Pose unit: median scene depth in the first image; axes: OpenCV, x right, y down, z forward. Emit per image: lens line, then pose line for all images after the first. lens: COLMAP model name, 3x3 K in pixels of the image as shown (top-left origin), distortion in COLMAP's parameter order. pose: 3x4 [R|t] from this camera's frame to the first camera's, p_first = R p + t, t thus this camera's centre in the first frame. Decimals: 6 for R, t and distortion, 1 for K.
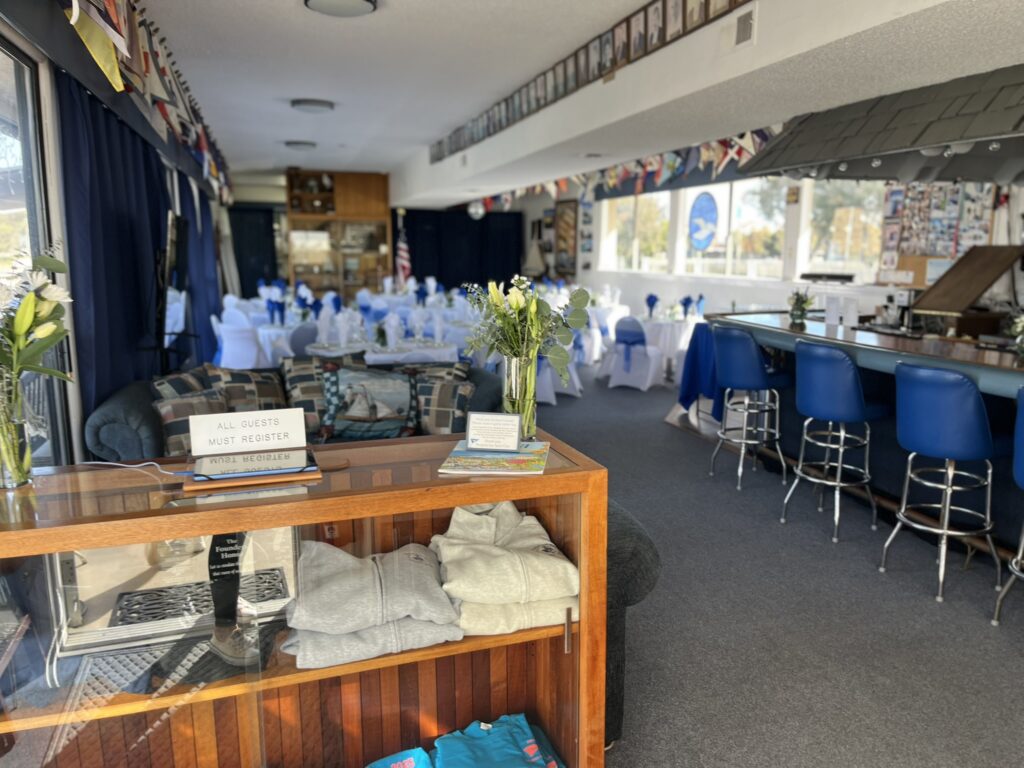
lens RADIAL K [[783.1, 0, 511.2], [0, 783.1, 391.5], [0, 0, 1]] dist [0.079019, -0.121952]
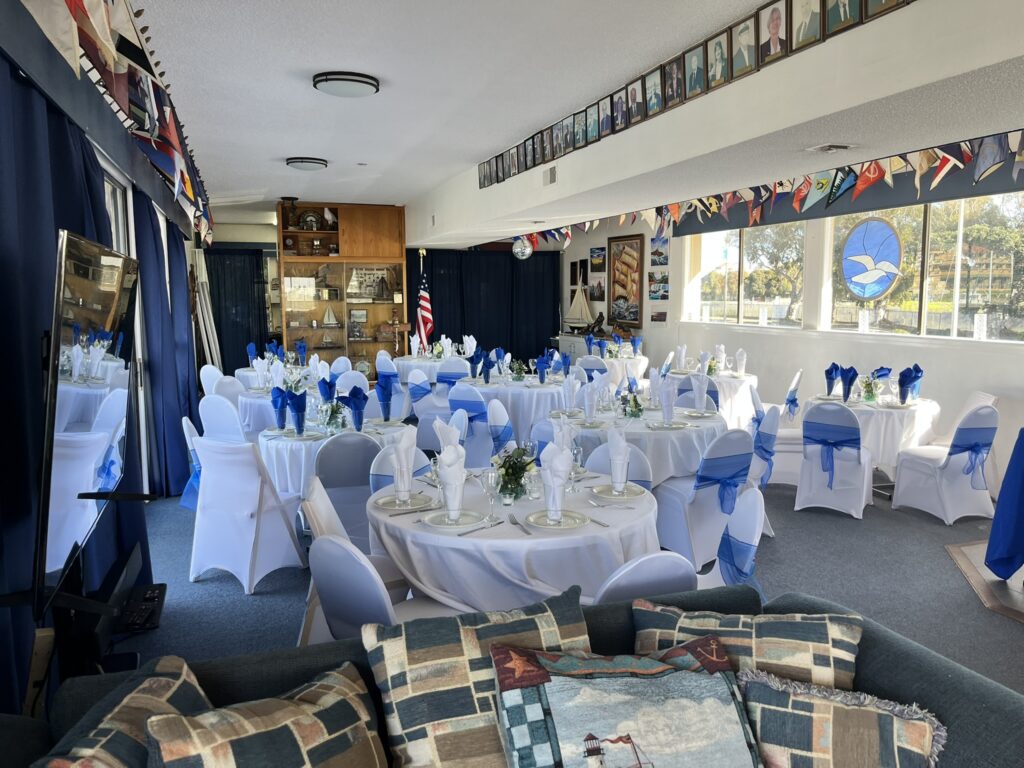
lens RADIAL K [[783.1, 0, 511.2], [0, 783.1, 391.5], [0, 0, 1]] dist [0.079019, -0.121952]
pose [[0.999473, -0.012425, 0.030001, -0.122712], [0.013992, 0.998516, -0.052622, -0.068609], [-0.029303, 0.053014, 0.998164, 0.326667]]
